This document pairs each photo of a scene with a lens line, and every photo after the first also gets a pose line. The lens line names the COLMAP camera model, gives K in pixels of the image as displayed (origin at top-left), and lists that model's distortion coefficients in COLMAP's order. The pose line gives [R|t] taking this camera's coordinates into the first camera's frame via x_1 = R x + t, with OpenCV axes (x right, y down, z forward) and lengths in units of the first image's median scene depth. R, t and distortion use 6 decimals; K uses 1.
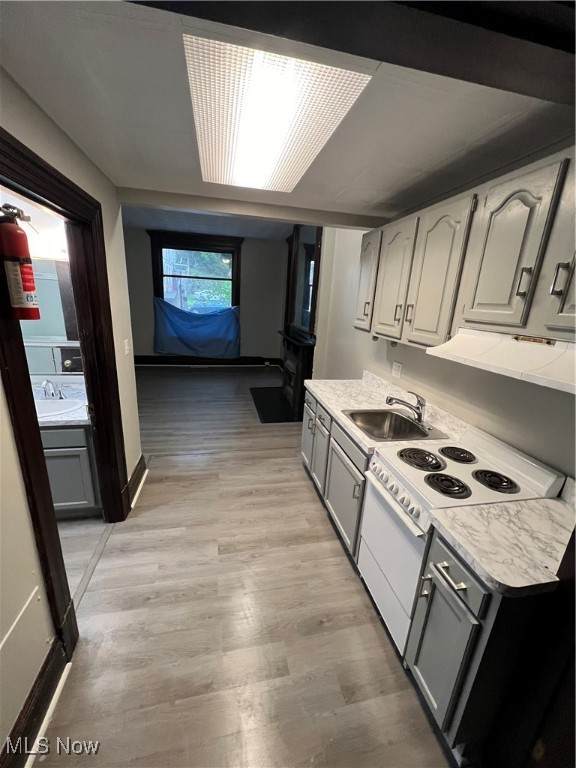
lens RADIAL K [[307.6, 0, 288.0], [0, 307.6, 384.0], [0, 0, 1]] dist [0.017907, -0.000063]
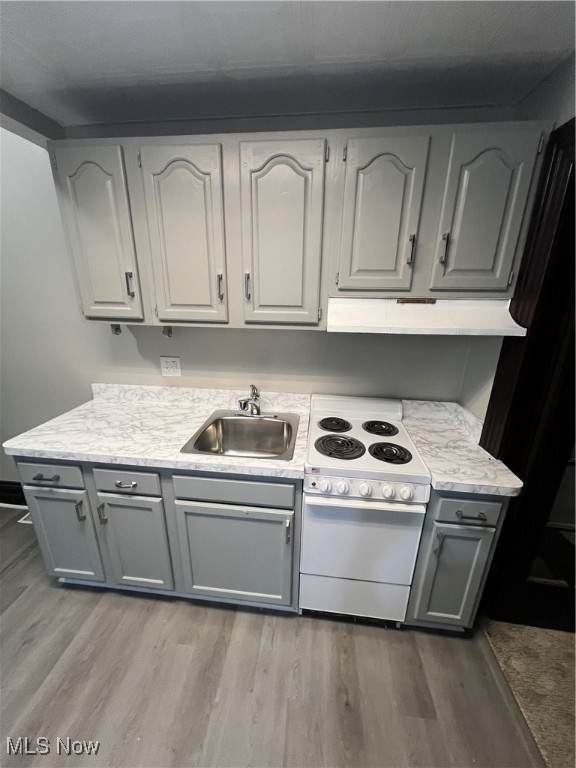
lens RADIAL K [[300.1, 0, 288.0], [0, 300.1, 384.0], [0, 0, 1]] dist [-0.002561, -0.000215]
pose [[0.315371, -0.329703, 0.889853, -0.243944], [0.258150, 0.932149, 0.253884, -0.136313], [-0.913181, 0.149648, 0.379085, 0.550117]]
